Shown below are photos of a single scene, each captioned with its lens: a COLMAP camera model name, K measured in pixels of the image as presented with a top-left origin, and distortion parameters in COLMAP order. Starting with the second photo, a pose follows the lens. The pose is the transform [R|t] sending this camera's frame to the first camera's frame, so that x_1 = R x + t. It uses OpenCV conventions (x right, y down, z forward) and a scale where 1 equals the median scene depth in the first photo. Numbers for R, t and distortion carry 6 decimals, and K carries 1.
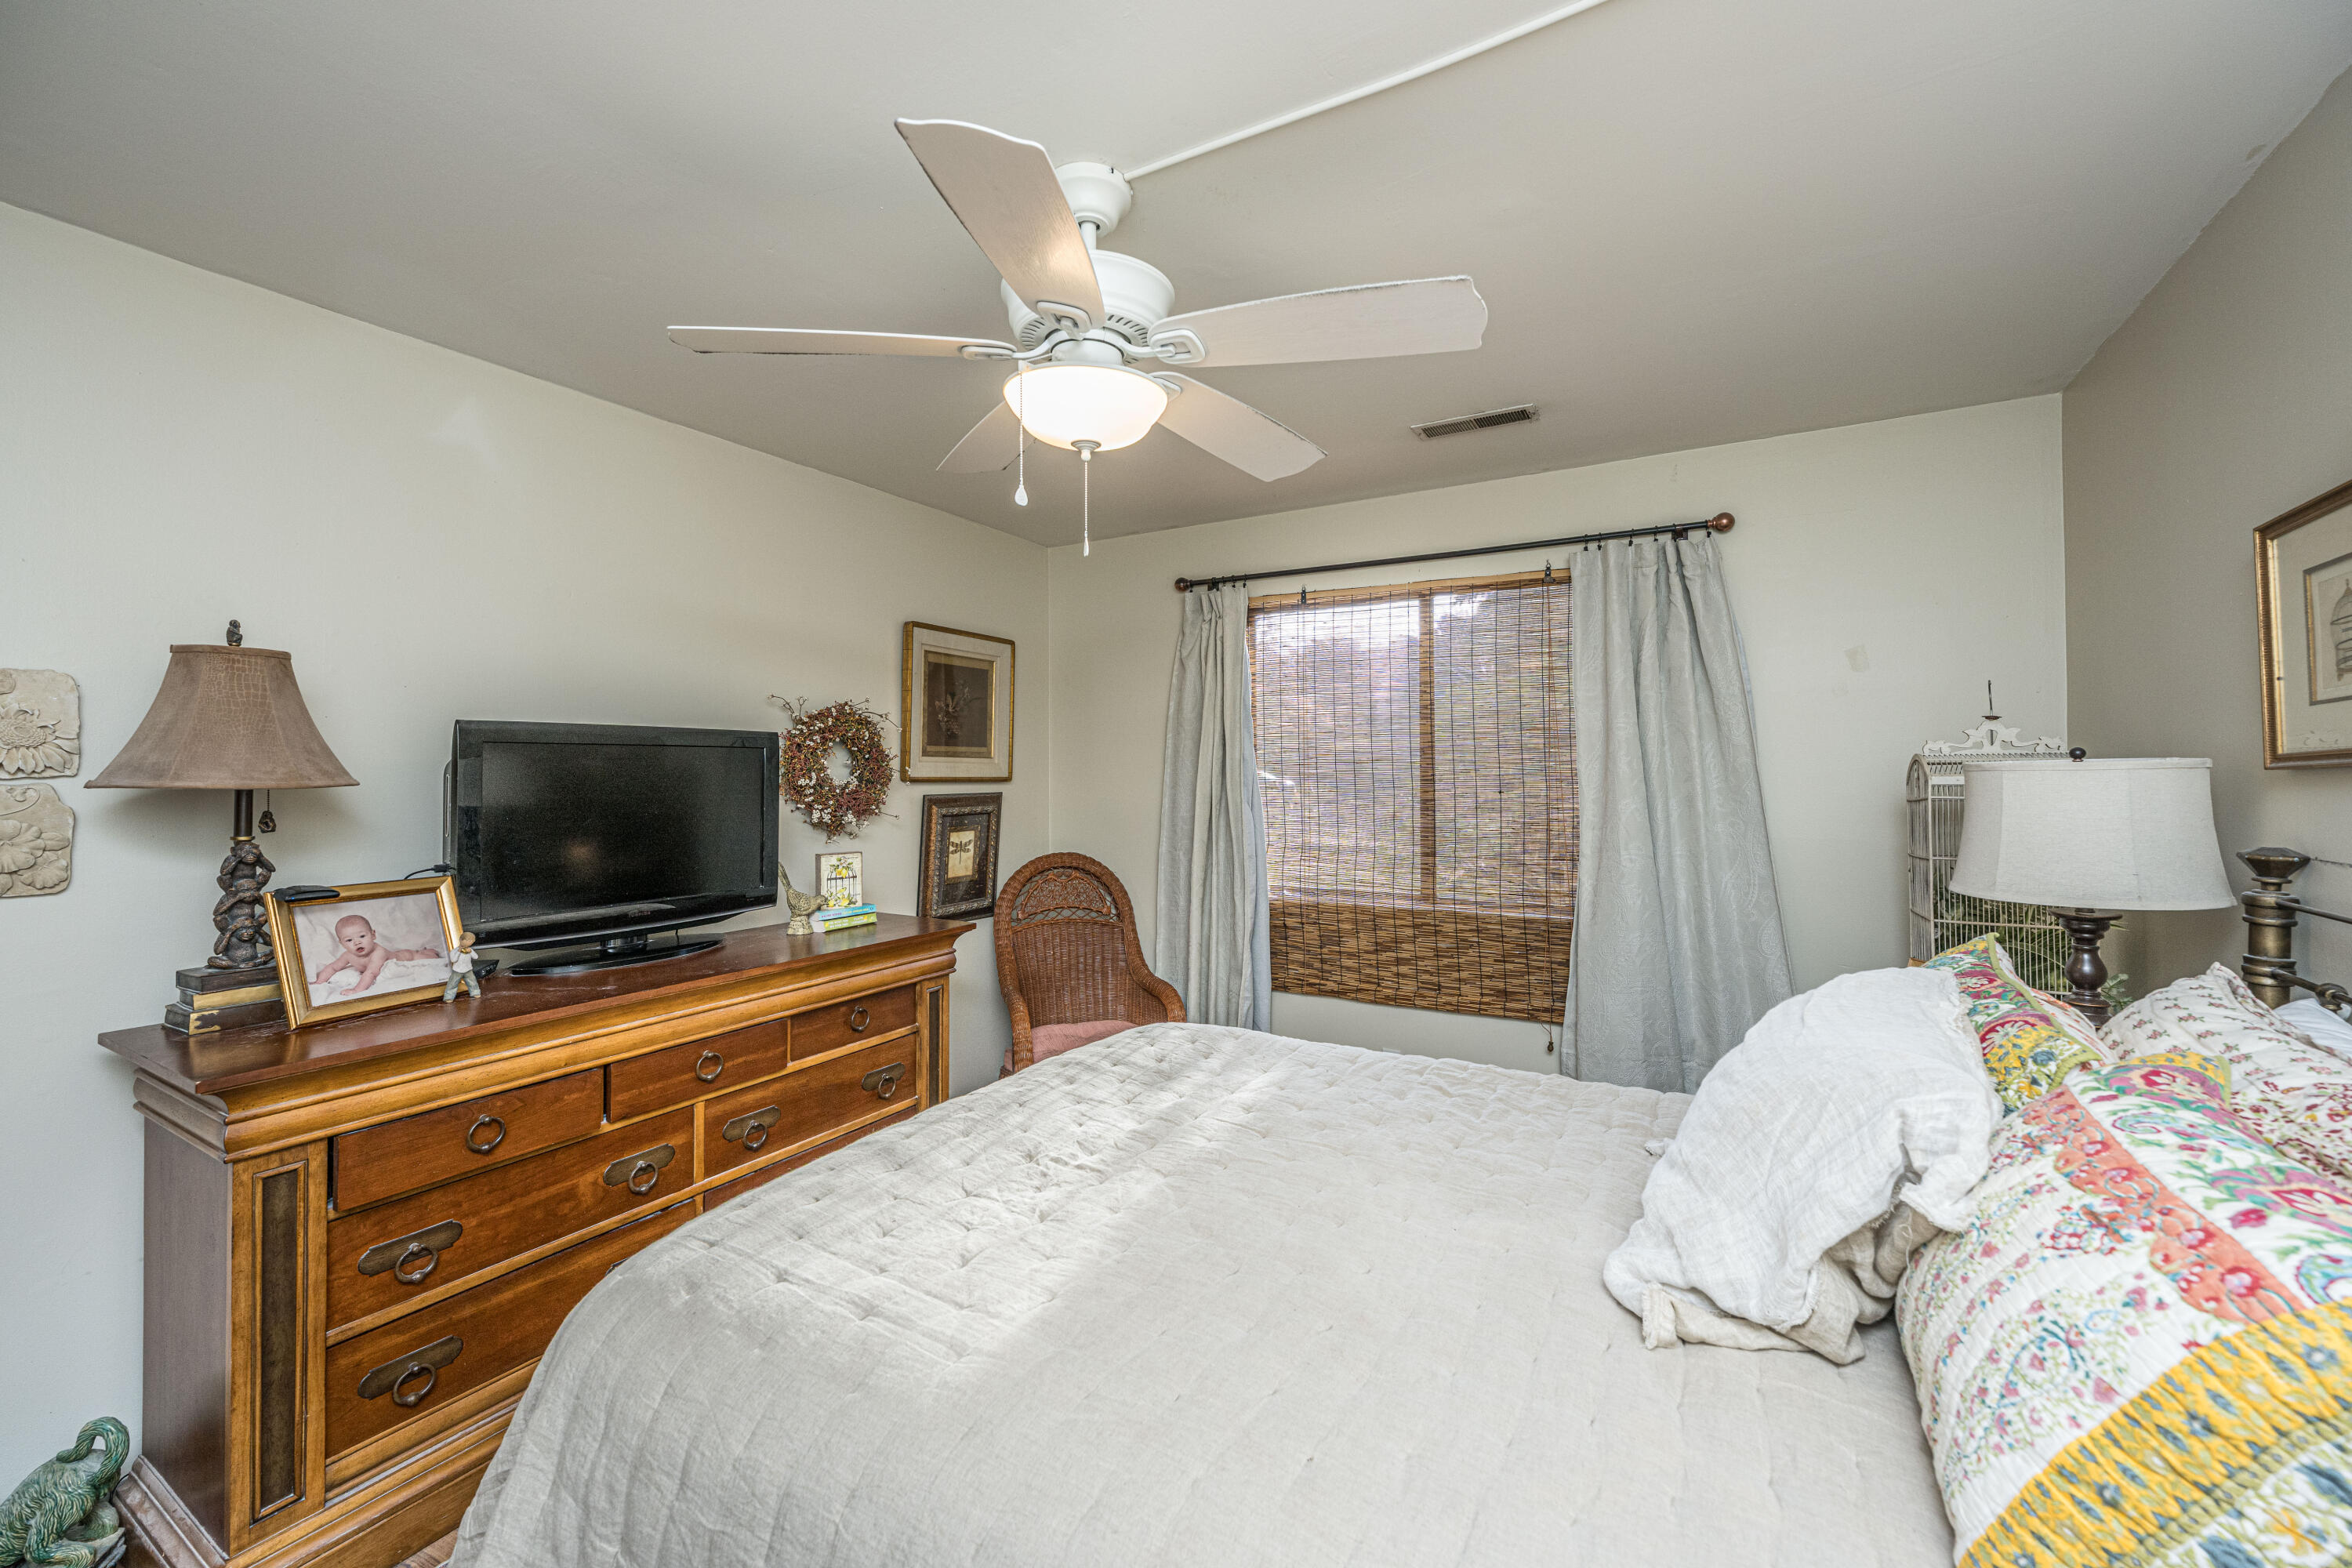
lens RADIAL K [[941.1, 0, 1178.1], [0, 941.1, 768.1], [0, 0, 1]] dist [-0.002381, 0.000651]
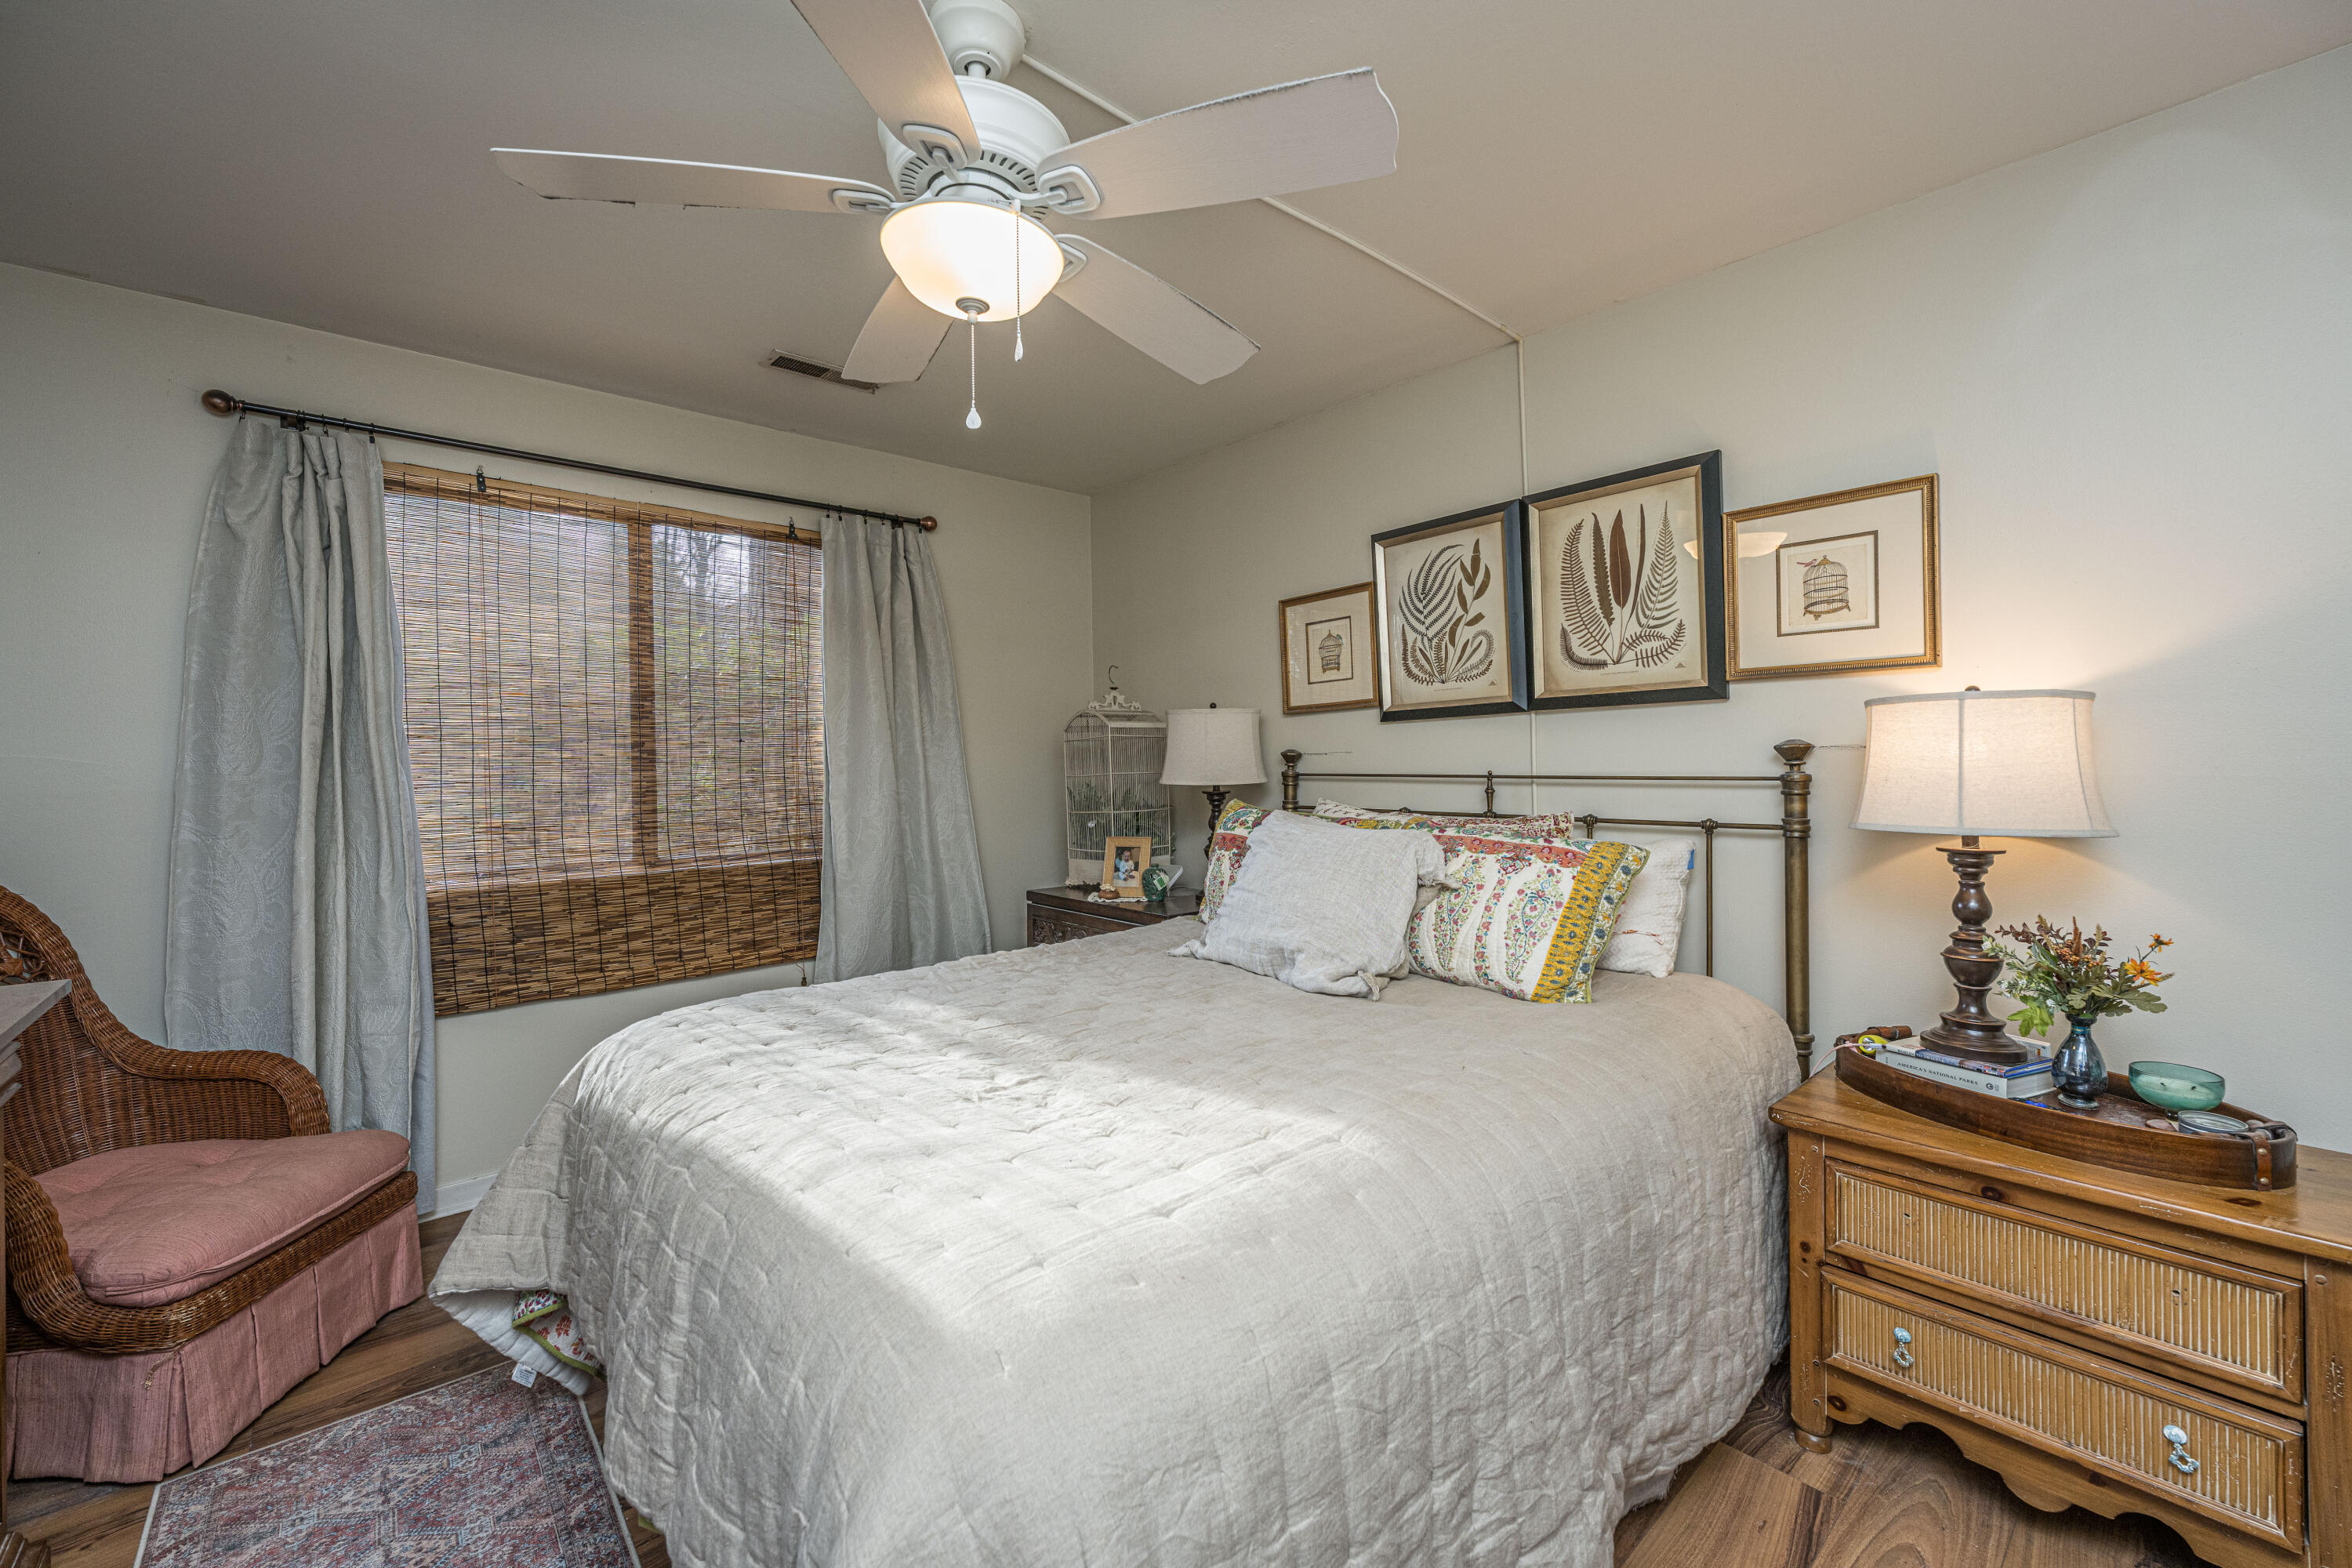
lens RADIAL K [[941.1, 0, 1172.2], [0, 941.1, 763.7], [0, 0, 1]] dist [-0.002381, 0.000651]
pose [[0.316098, -0.008053, 0.948693, -0.460840], [0.008046, 0.999951, 0.005808, 0.048476], [-0.948693, 0.005797, 0.316147, 0.270605]]
